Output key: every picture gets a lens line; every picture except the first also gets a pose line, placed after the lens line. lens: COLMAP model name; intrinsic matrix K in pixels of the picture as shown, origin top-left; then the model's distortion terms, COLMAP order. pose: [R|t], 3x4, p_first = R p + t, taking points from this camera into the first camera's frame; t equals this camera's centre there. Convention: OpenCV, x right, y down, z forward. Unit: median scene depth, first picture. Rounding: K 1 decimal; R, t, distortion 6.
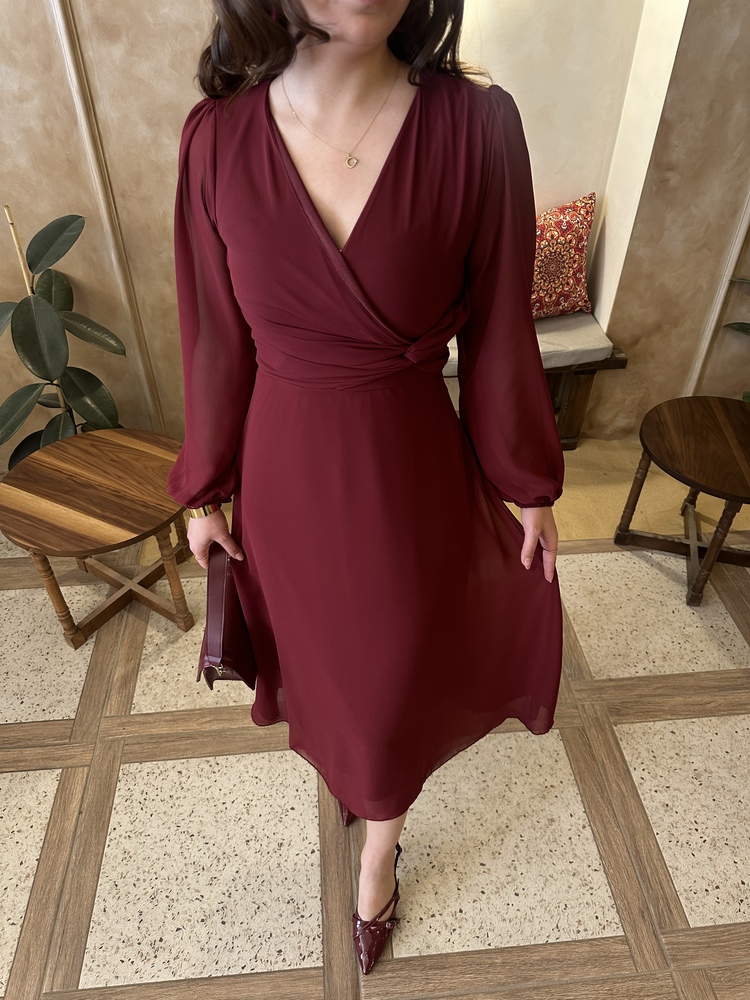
lens RADIAL K [[709.2, 0, 371.3], [0, 709.2, 507.5], [0, 0, 1]] dist [0.016648, -0.029251]
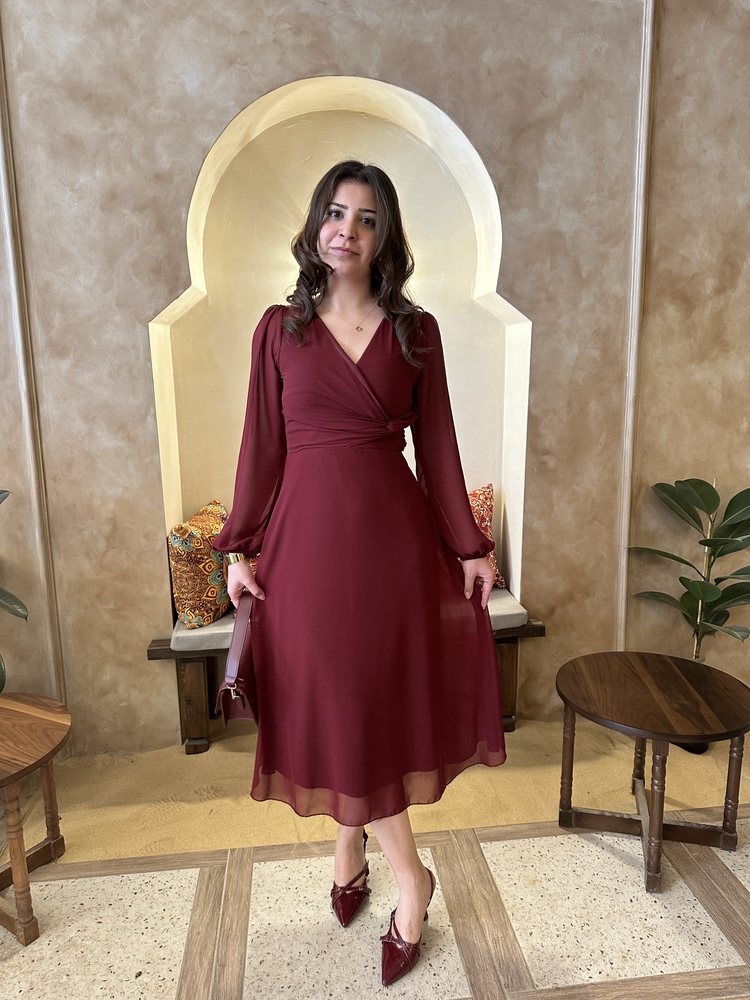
lens RADIAL K [[709.2, 0, 380.8], [0, 709.2, 494.9], [0, 0, 1]] dist [0.016648, -0.029251]
pose [[0.999451, -0.020701, 0.025872, 0.124068], [0.030973, 0.861052, -0.507572, 0.152918], [-0.011770, 0.508095, 0.861221, 0.054227]]
